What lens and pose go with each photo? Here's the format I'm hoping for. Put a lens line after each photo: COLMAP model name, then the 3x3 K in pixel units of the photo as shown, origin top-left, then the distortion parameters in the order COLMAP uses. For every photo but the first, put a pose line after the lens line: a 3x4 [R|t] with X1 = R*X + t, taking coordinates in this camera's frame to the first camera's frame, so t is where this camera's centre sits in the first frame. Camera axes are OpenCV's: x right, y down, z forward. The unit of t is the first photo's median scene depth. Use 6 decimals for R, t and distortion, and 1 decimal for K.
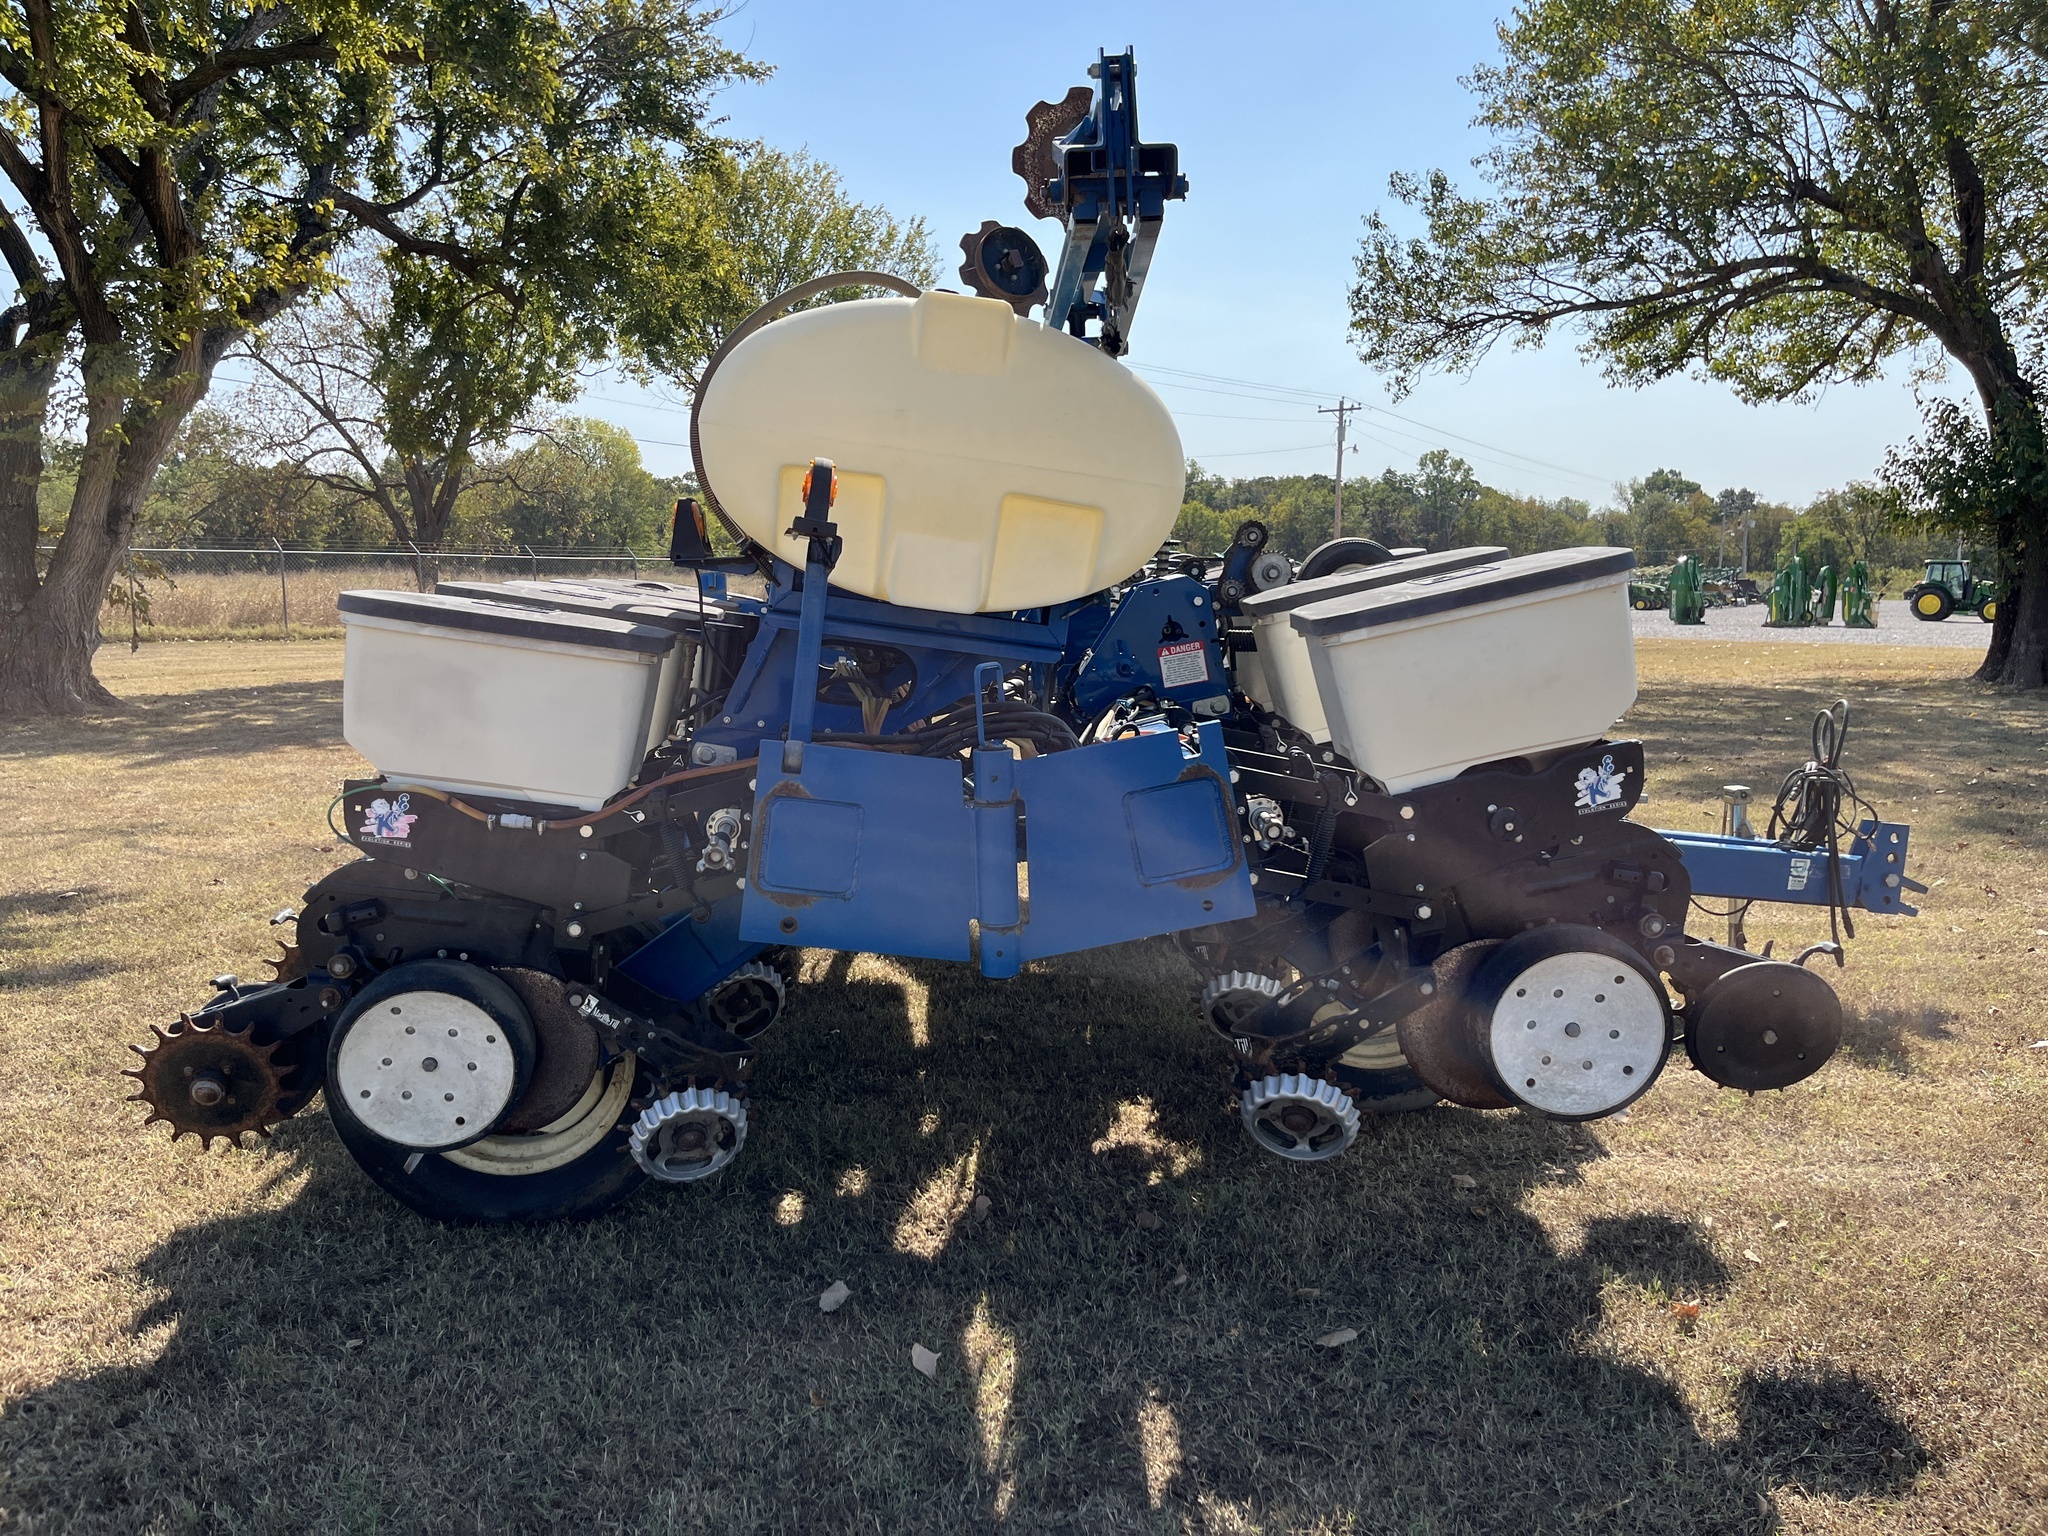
lens RADIAL K [[1544.3, 0, 1024.3], [0, 1544.3, 794.3], [0, 0, 1]] dist [0.071495, -0.100126]
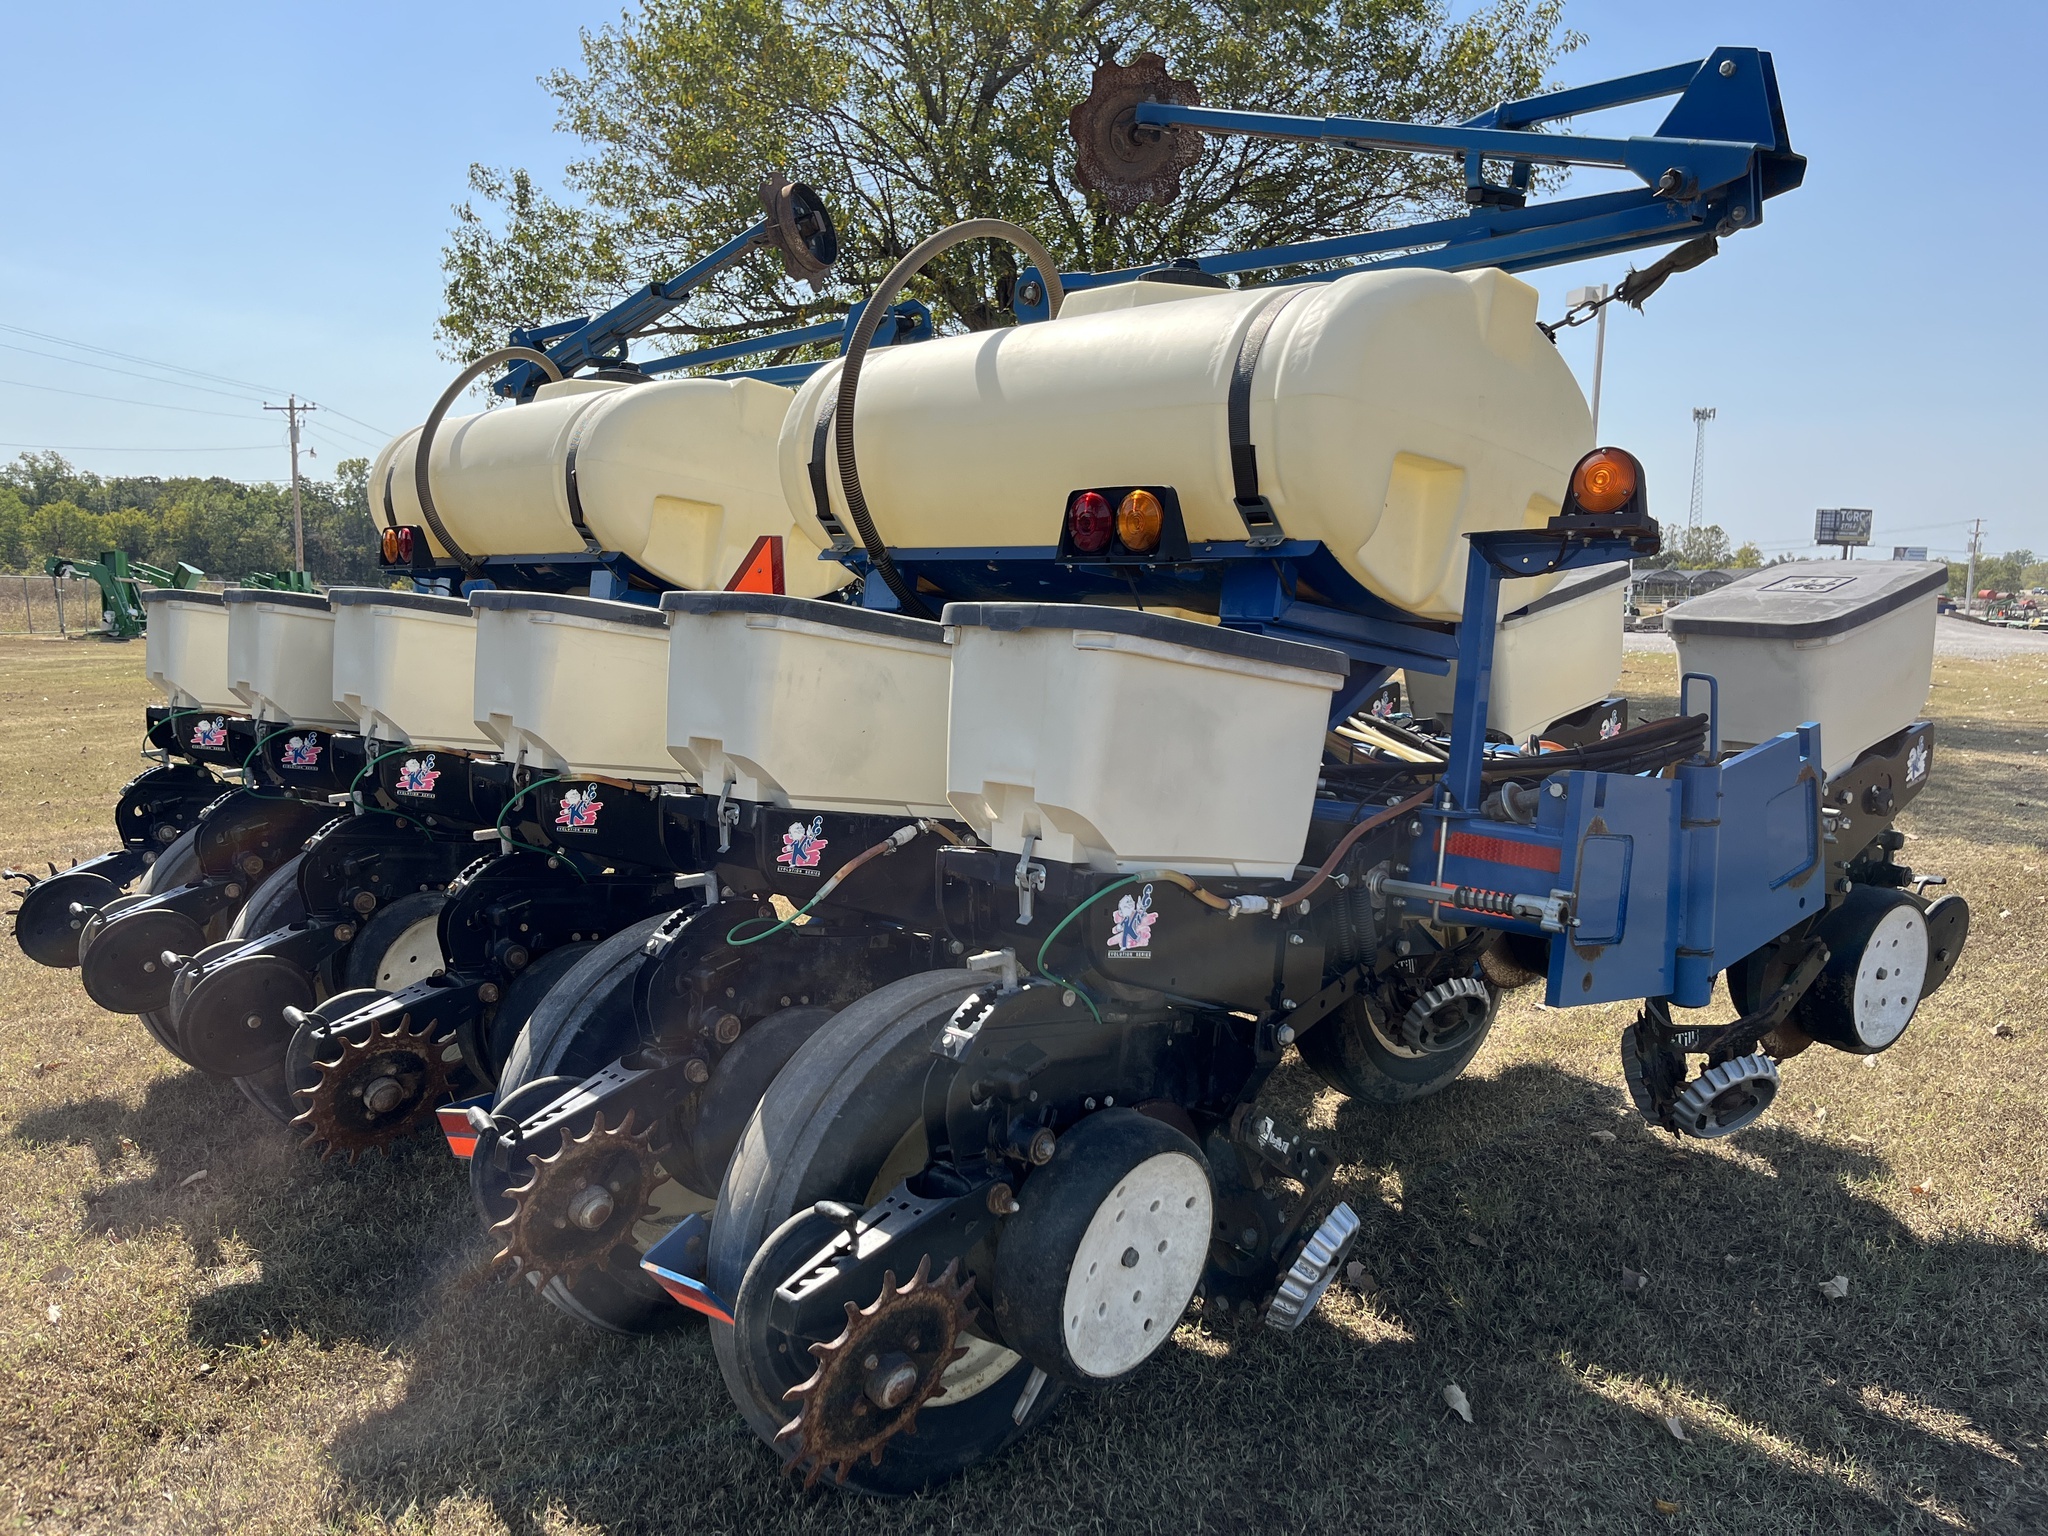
lens RADIAL K [[1524.1, 0, 1023.6], [0, 1524.1, 818.9], [0, 0, 1]] dist [0.078191, -0.072418]
pose [[0.789941, -0.088545, 0.606756, -0.827359], [0.084466, 0.995799, 0.035351, -0.057110], [-0.607337, 0.023325, 0.794102, 0.459803]]
